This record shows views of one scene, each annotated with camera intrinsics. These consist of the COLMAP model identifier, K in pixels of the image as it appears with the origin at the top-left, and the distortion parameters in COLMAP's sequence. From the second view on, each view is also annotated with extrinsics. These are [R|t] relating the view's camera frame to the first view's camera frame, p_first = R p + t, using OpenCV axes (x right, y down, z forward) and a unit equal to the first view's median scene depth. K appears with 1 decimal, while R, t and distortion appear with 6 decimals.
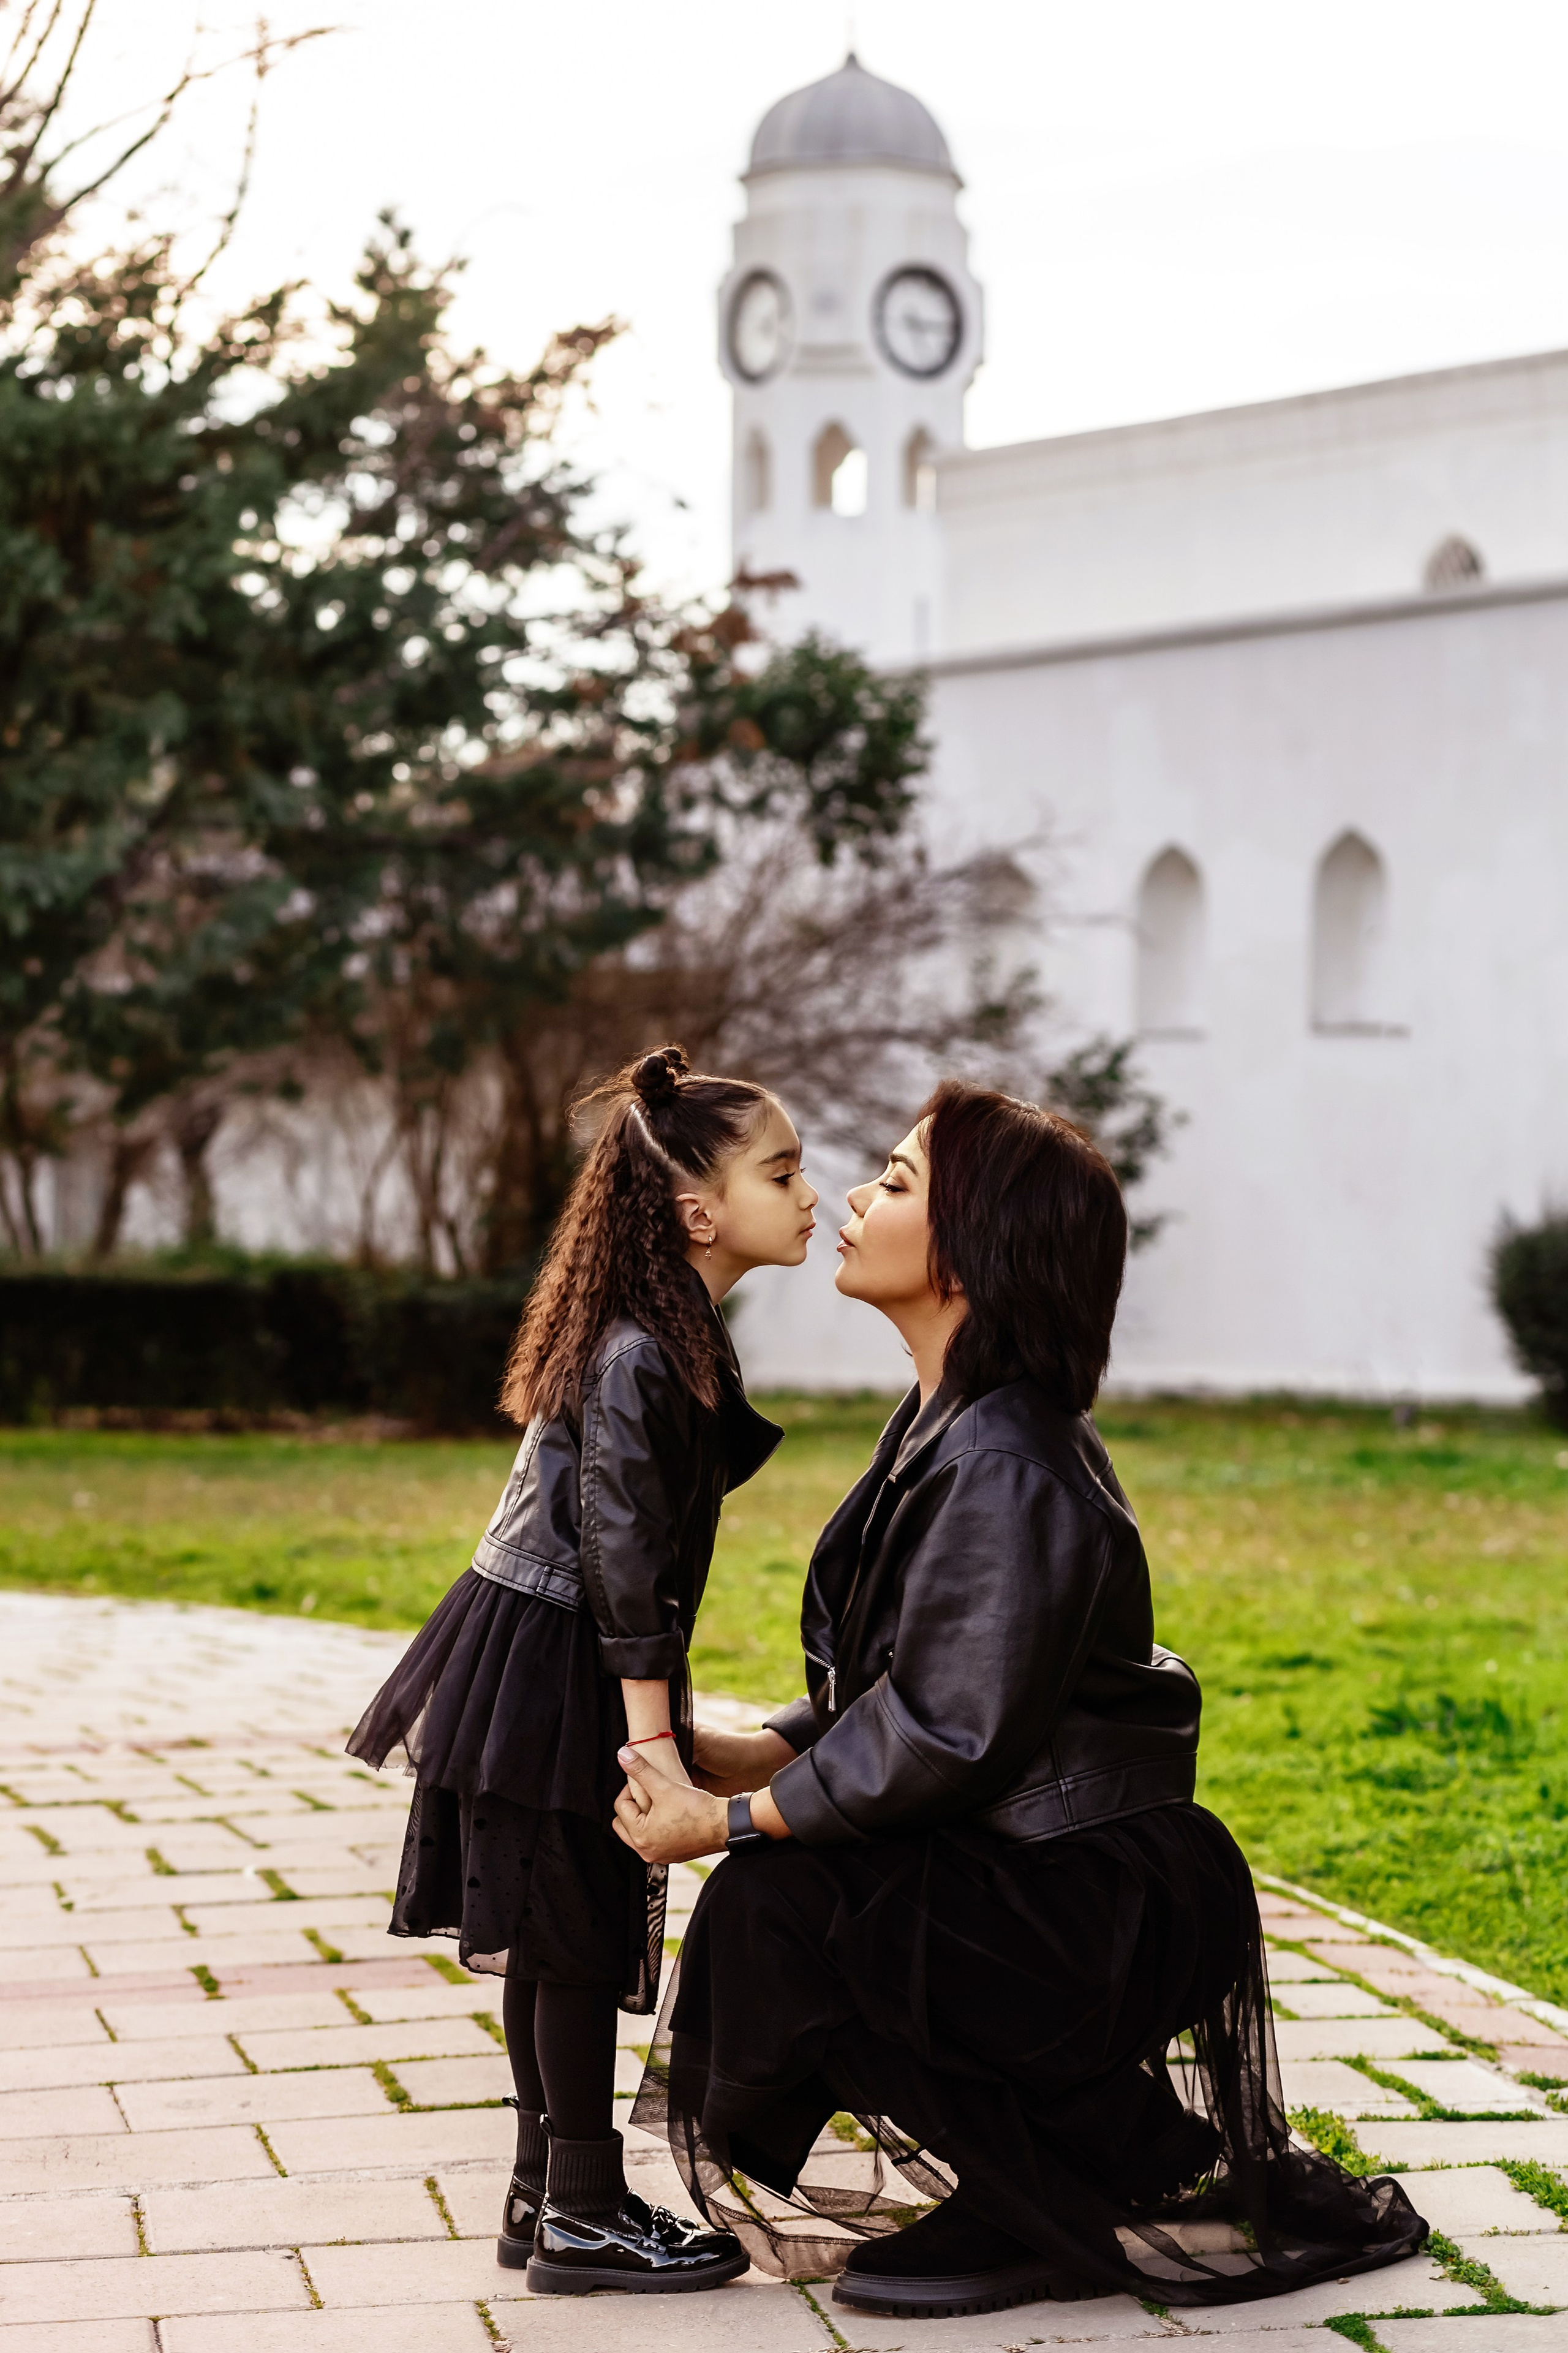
lens RADIAL K [[5664.7, 0, 784.0], [0, 5664.7, 1176.5], [0, 0, 1]] dist [0.087018, -0.422818]
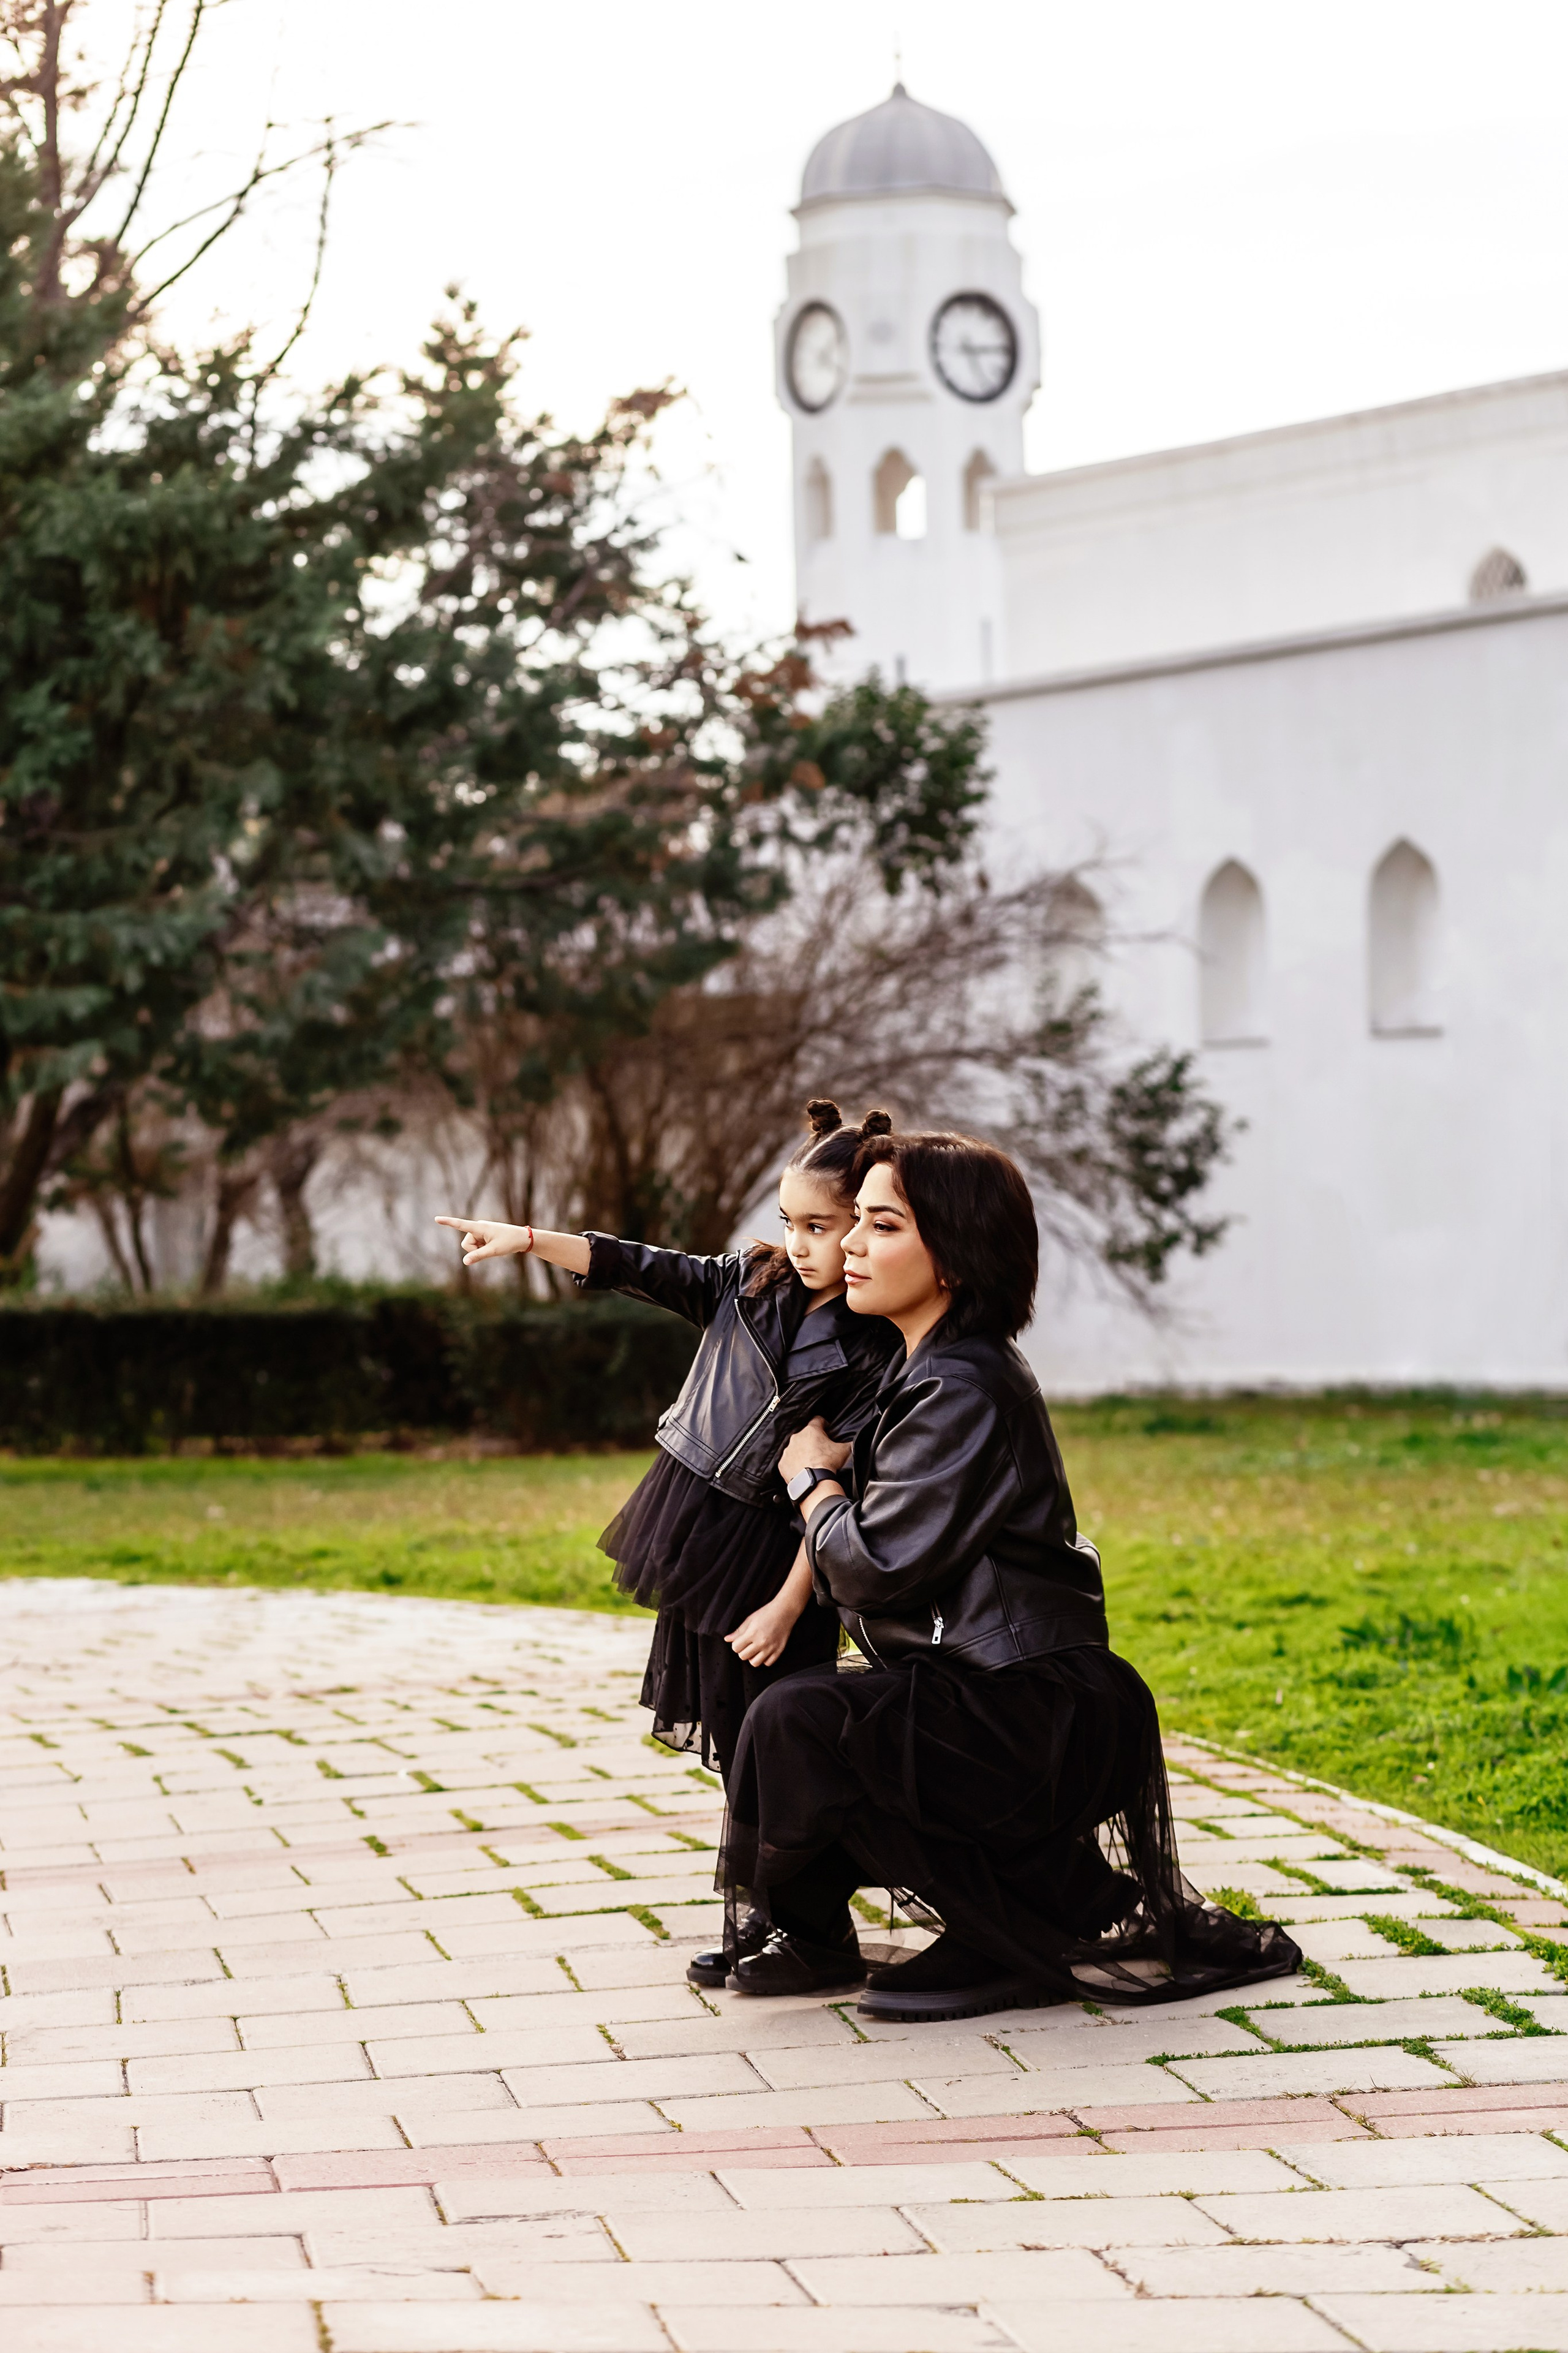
lens RADIAL K [[5909.3, 0, 784.0], [0, 5909.3, 1176.5], [0, 0, 1]] dist [0.070737, 0.462059]
pose [[0.999319, -0.032677, -0.017119, 0.005192], [0.032622, 0.999462, -0.003472, 0.000269], [0.017223, 0.002912, 0.999847, -0.101150]]
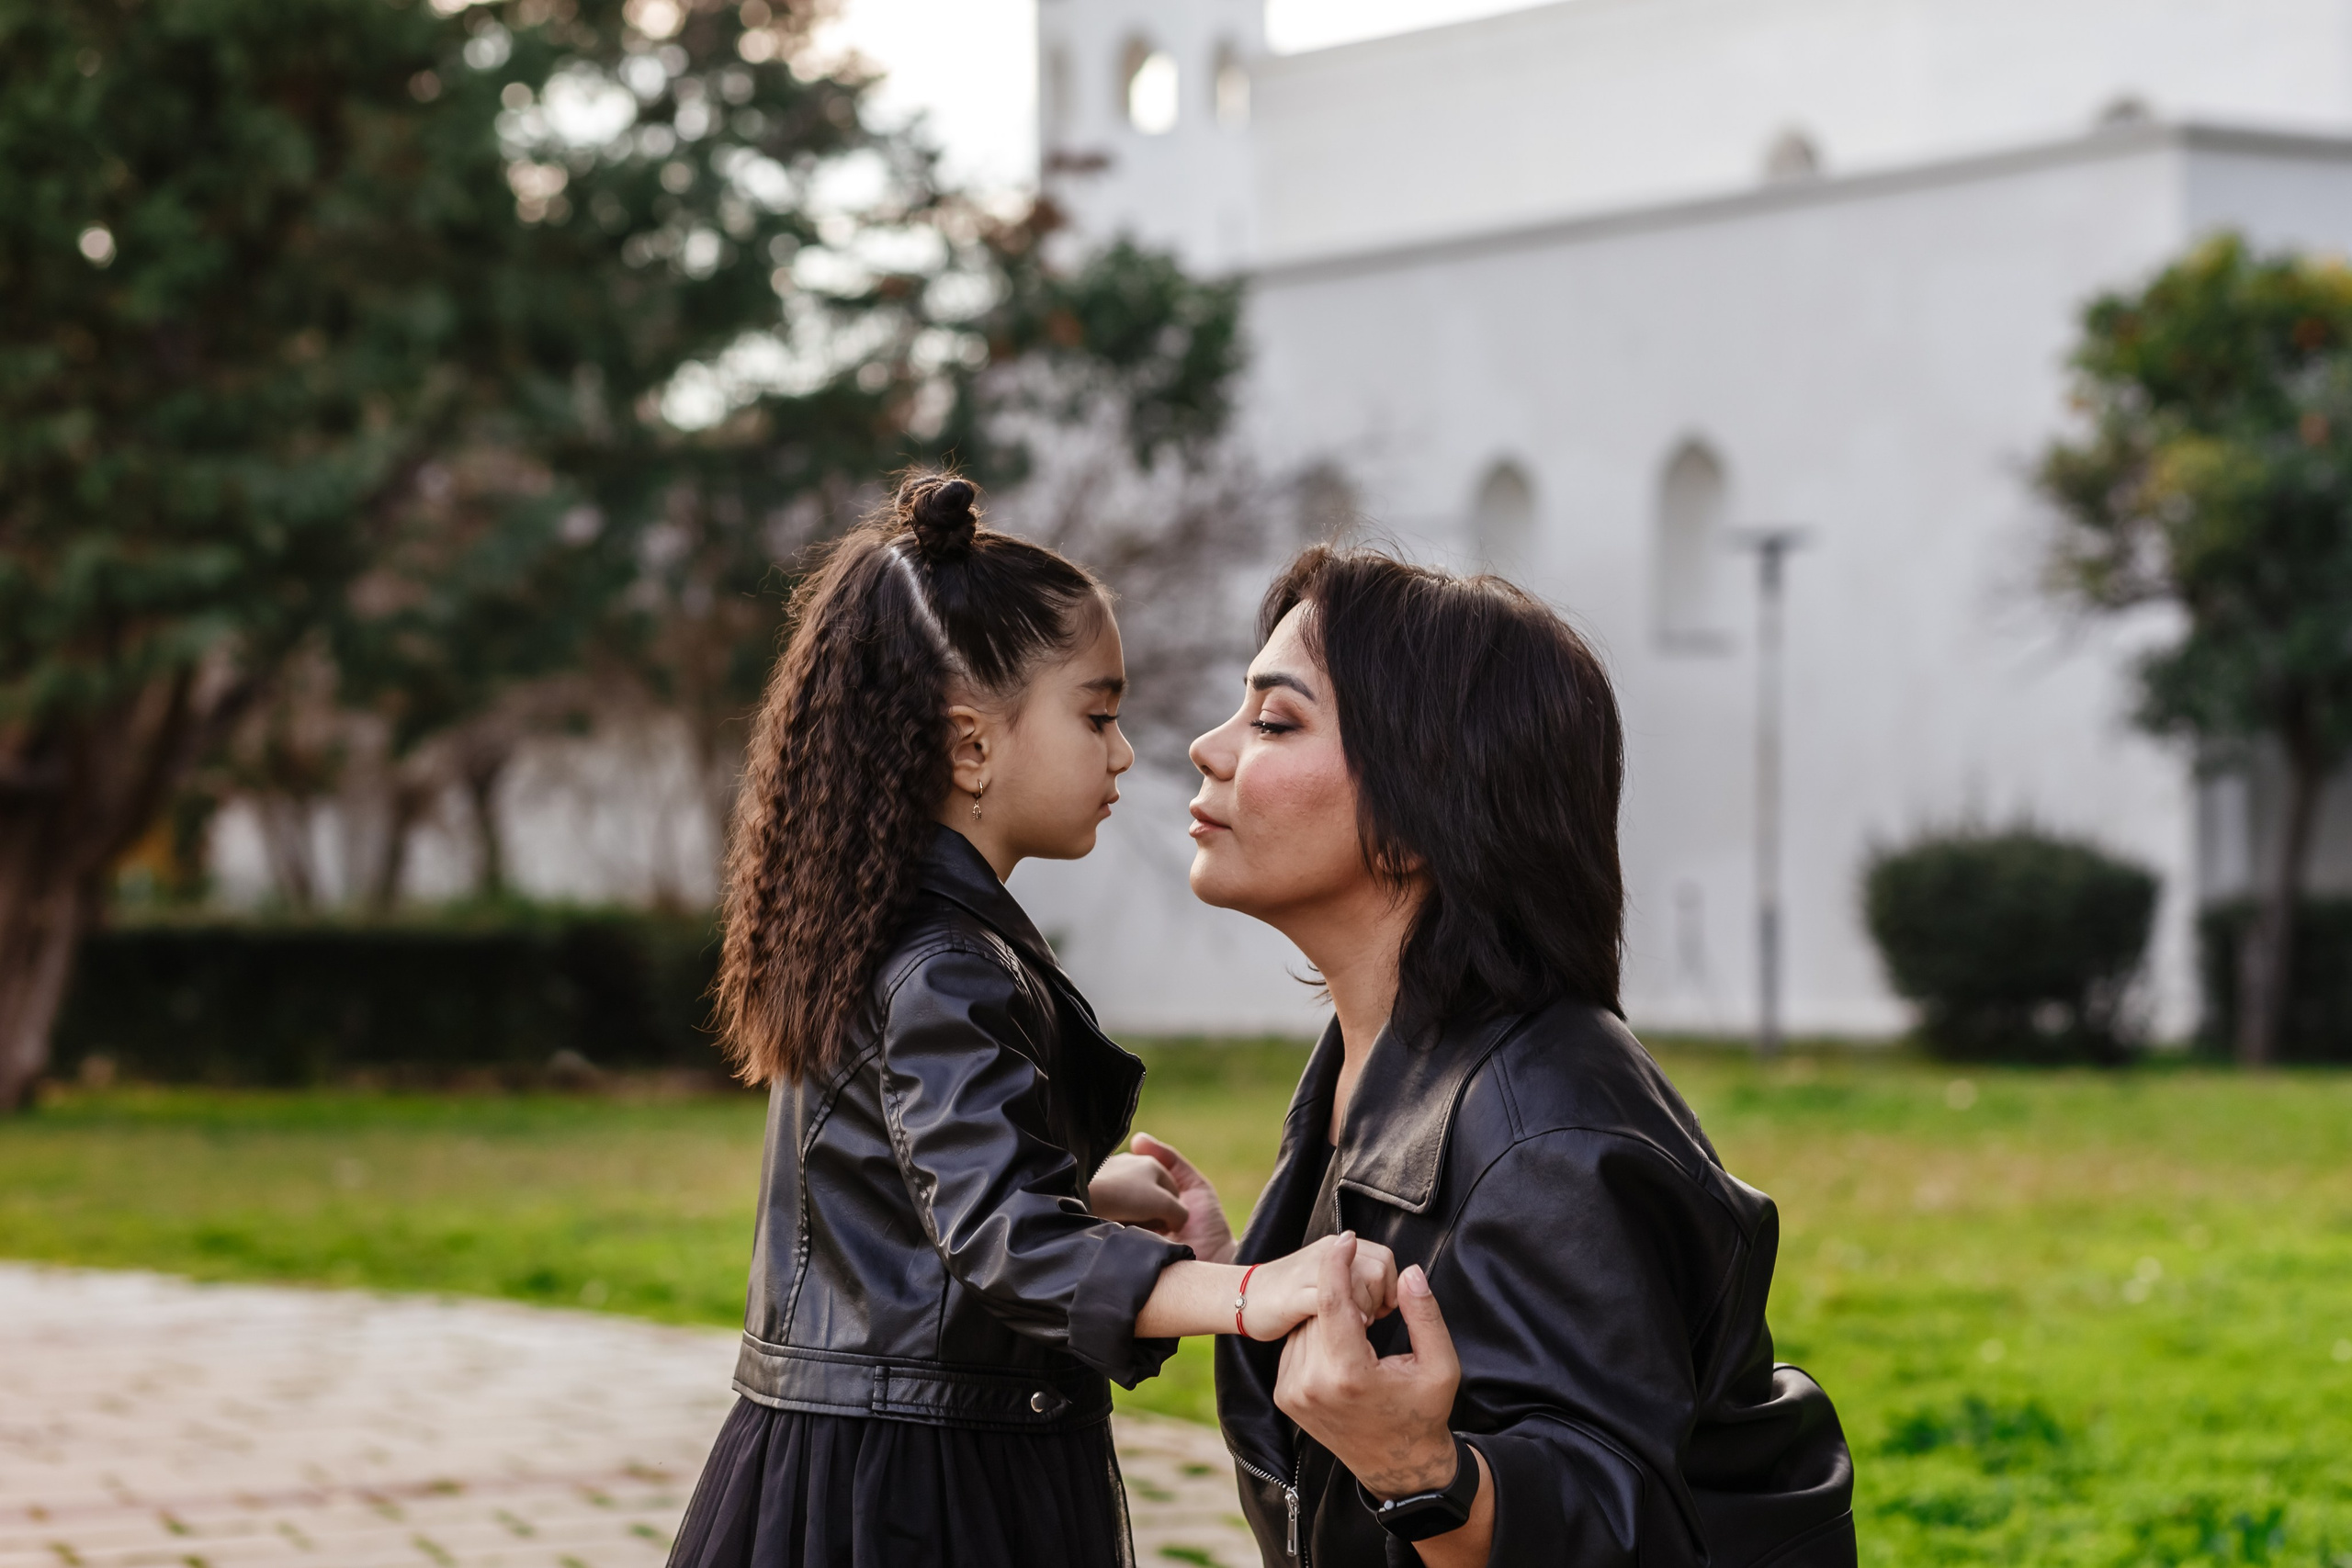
lens RADIAL K [[5560.9, 0, 1176.5], [0, 5560.9, 862.6], [0, 0, 1]] dist [0.088563, 0.292678]
pose [[0.999691, -0.018645, 0.016444, -0.004539], [0.018521, 0.999799, 0.007653, 0.002649], [-0.016583, -0.007346, 0.999836, 0.088550]]
